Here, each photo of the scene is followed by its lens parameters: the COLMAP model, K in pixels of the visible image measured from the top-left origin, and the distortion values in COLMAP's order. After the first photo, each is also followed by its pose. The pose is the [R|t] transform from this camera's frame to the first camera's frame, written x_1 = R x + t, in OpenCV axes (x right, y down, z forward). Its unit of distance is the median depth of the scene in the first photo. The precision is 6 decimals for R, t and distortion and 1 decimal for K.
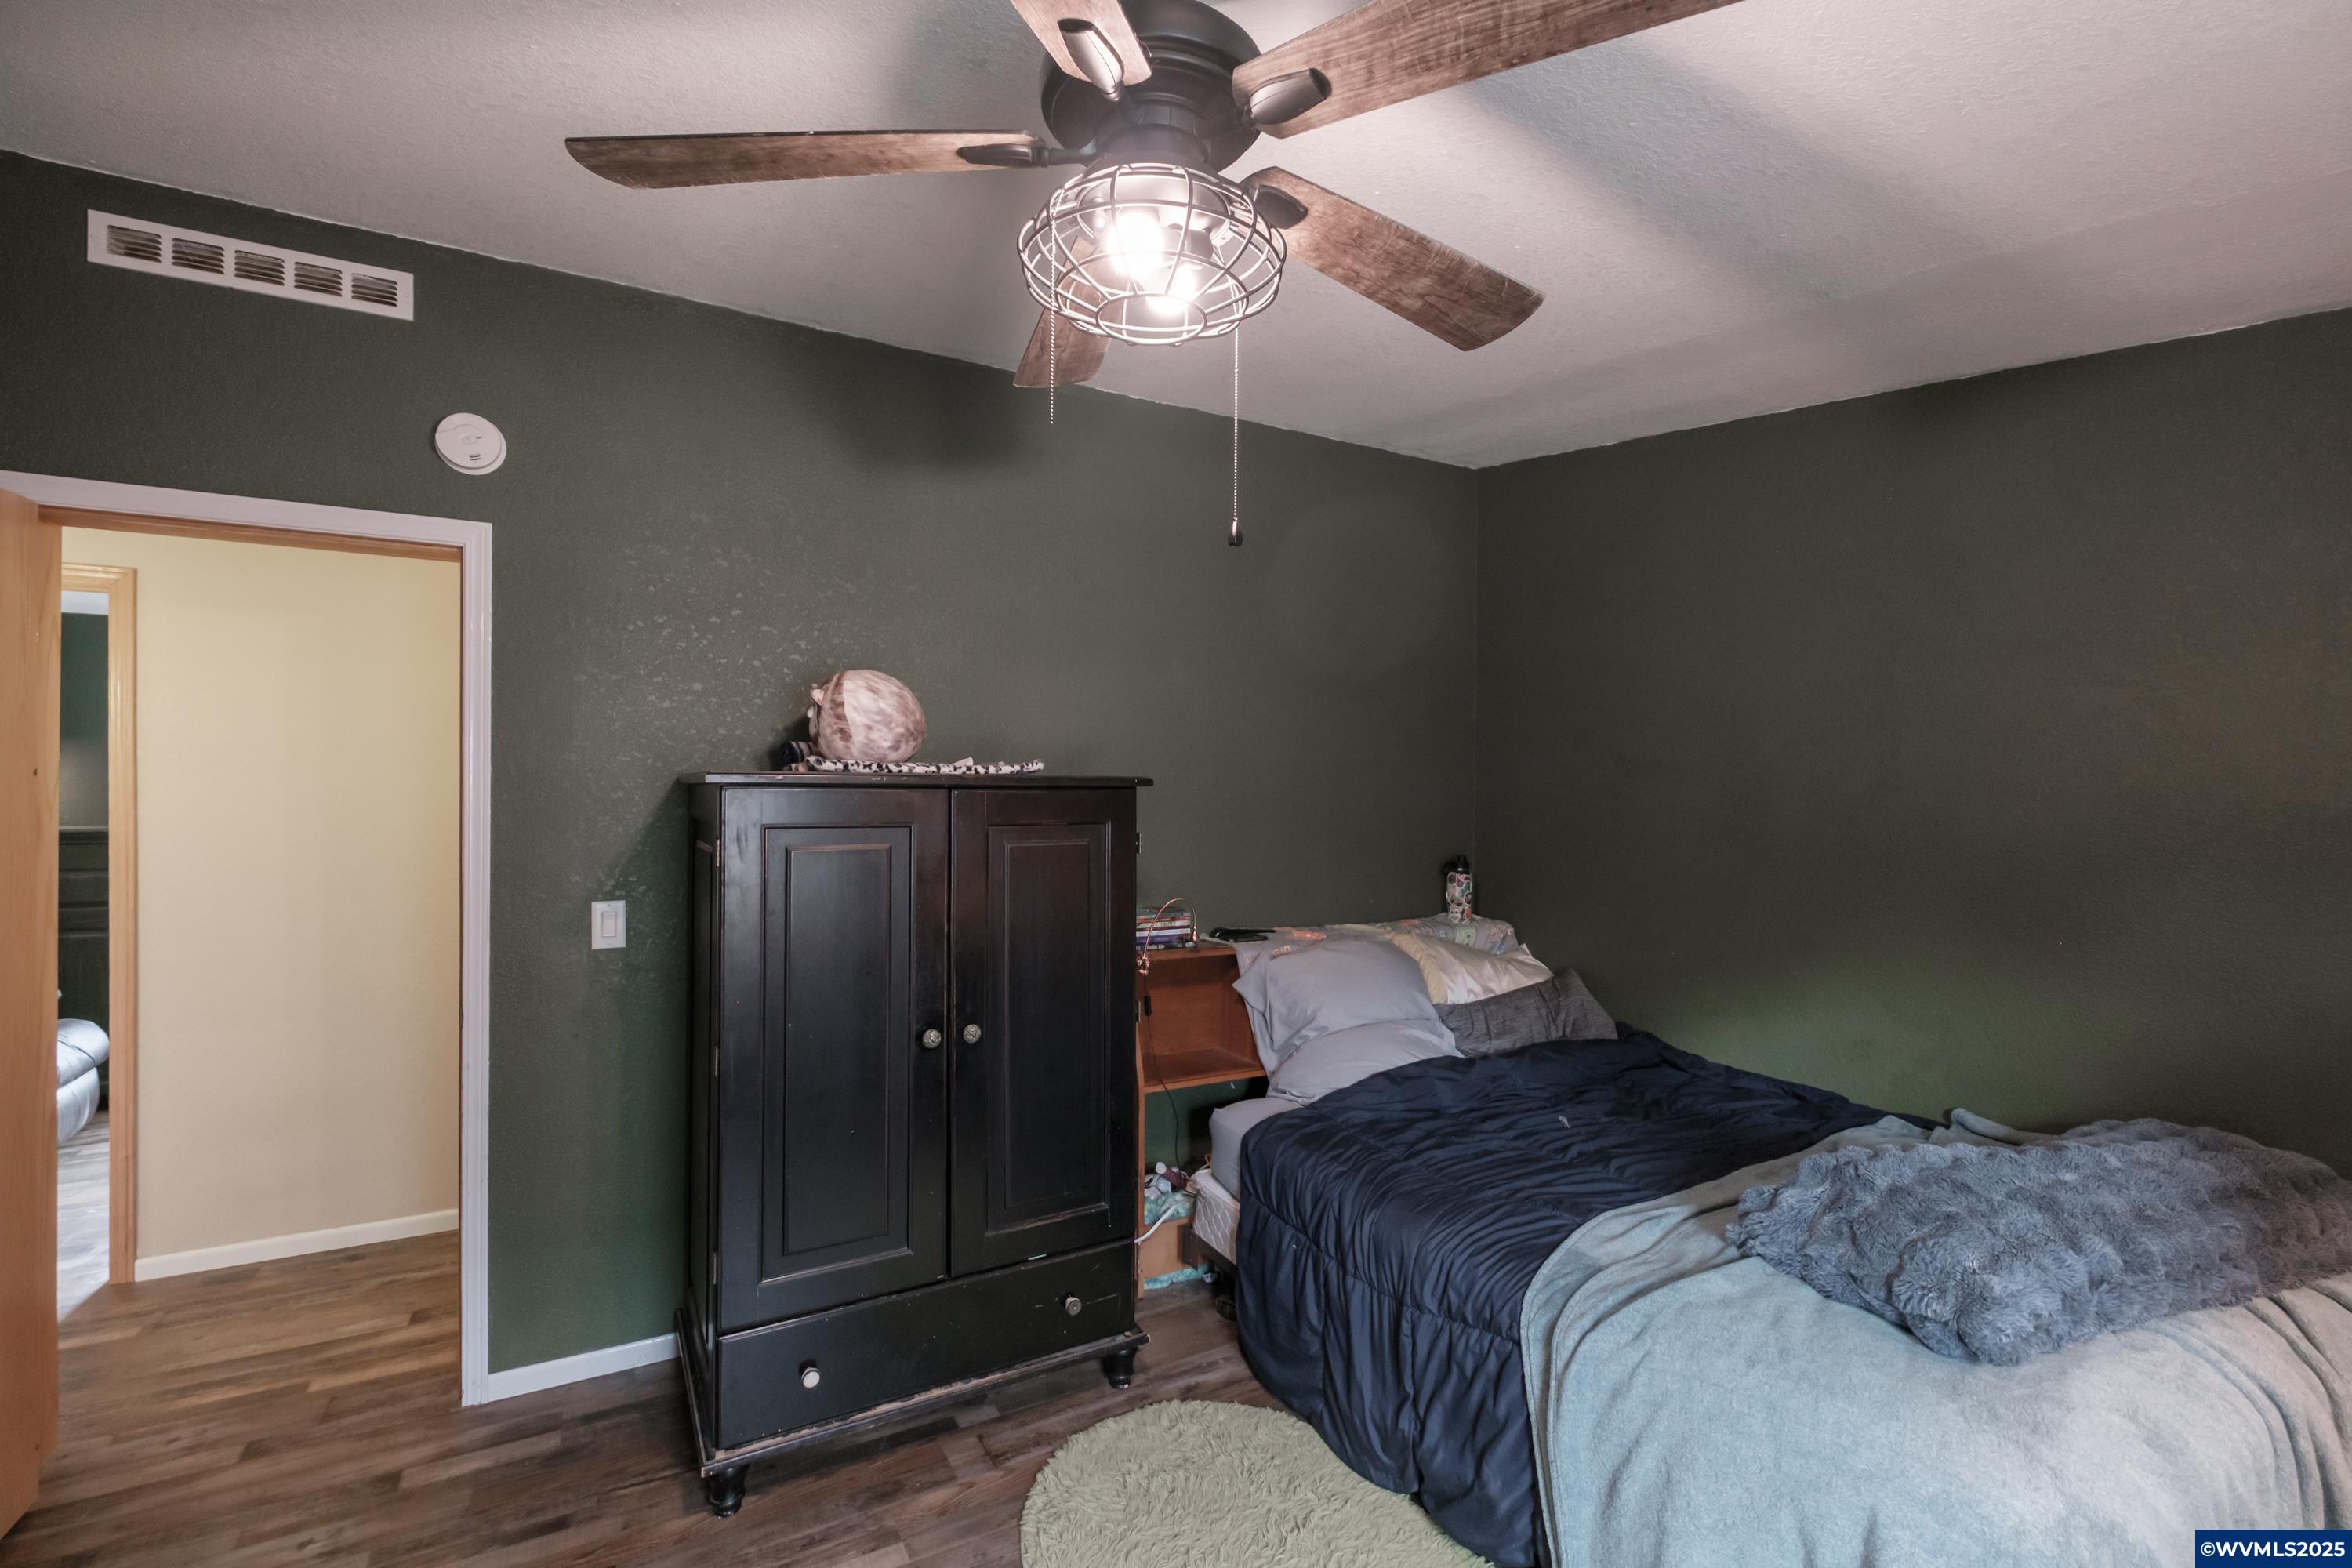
lens RADIAL K [[1022.4, 0, 1185.7], [0, 1022.4, 781.7], [0, 0, 1]] dist [0.007950, -0.006563]
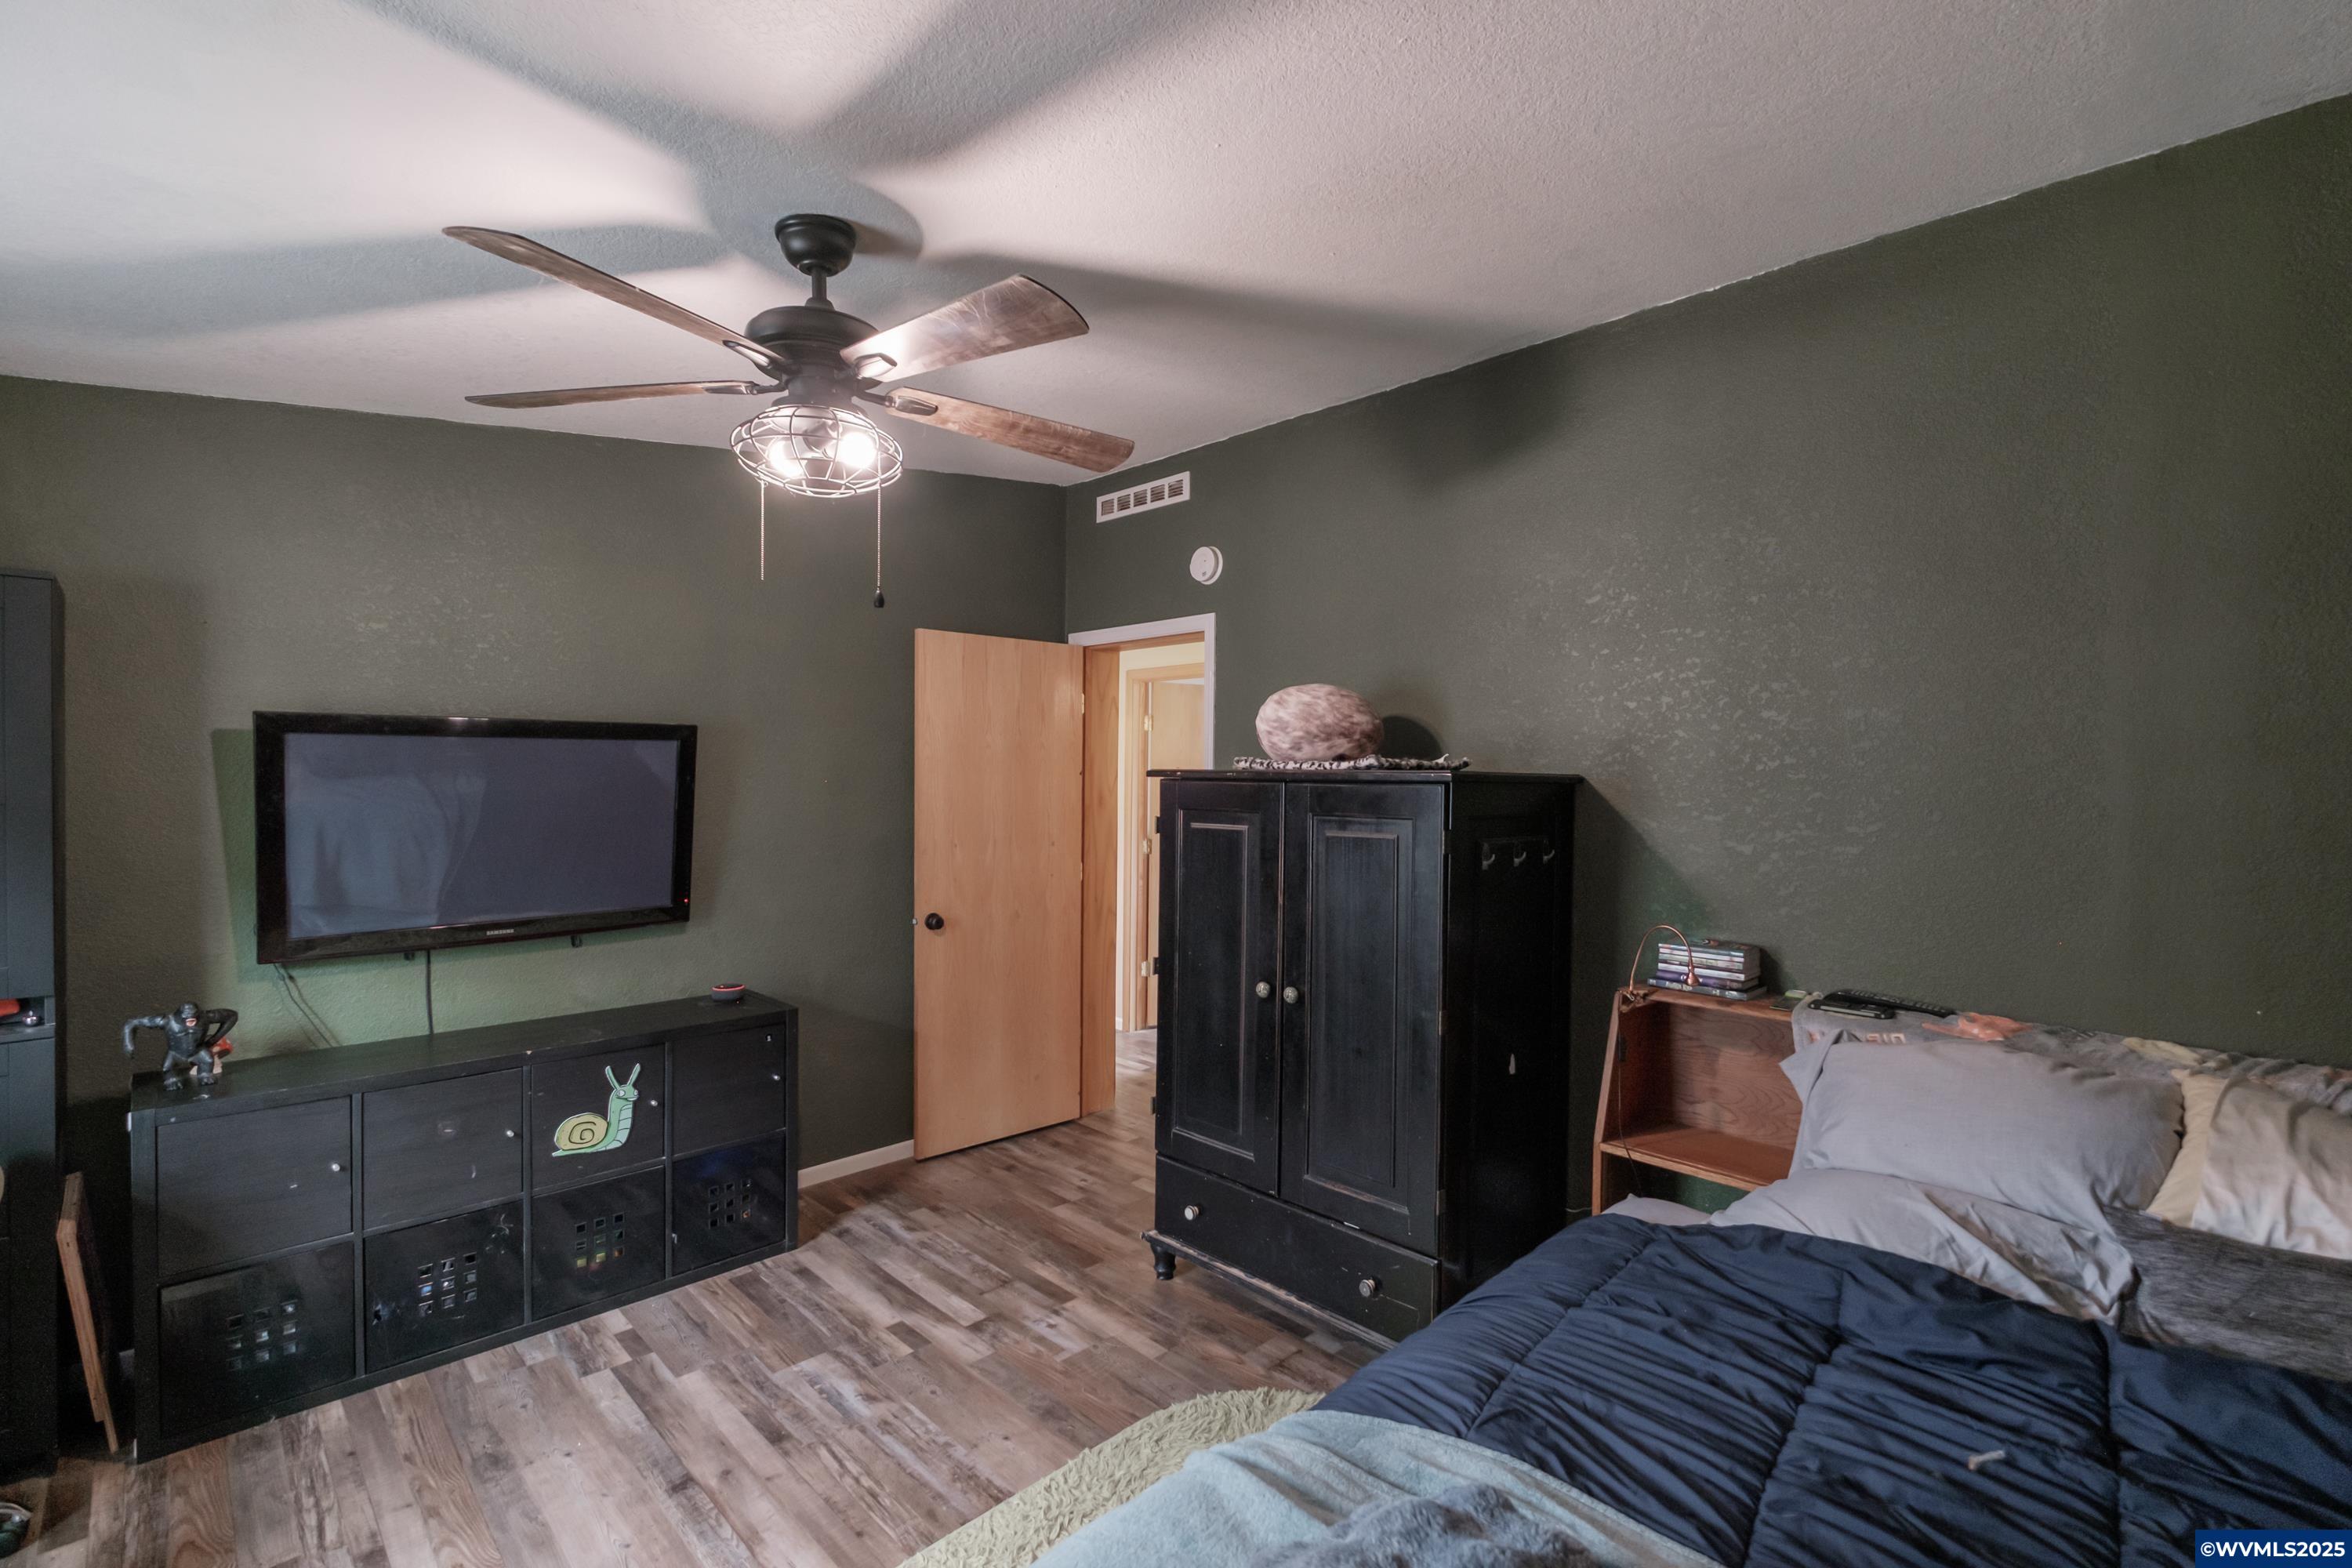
lens RADIAL K [[1022.4, 0, 1185.7], [0, 1022.4, 781.7], [0, 0, 1]] dist [0.007950, -0.006563]
pose [[0.266472, 0.001004, -0.963842, 0.860489], [-0.002152, 0.999998, 0.000446, 0.005761], [0.963840, 0.001955, 0.266474, 0.571728]]
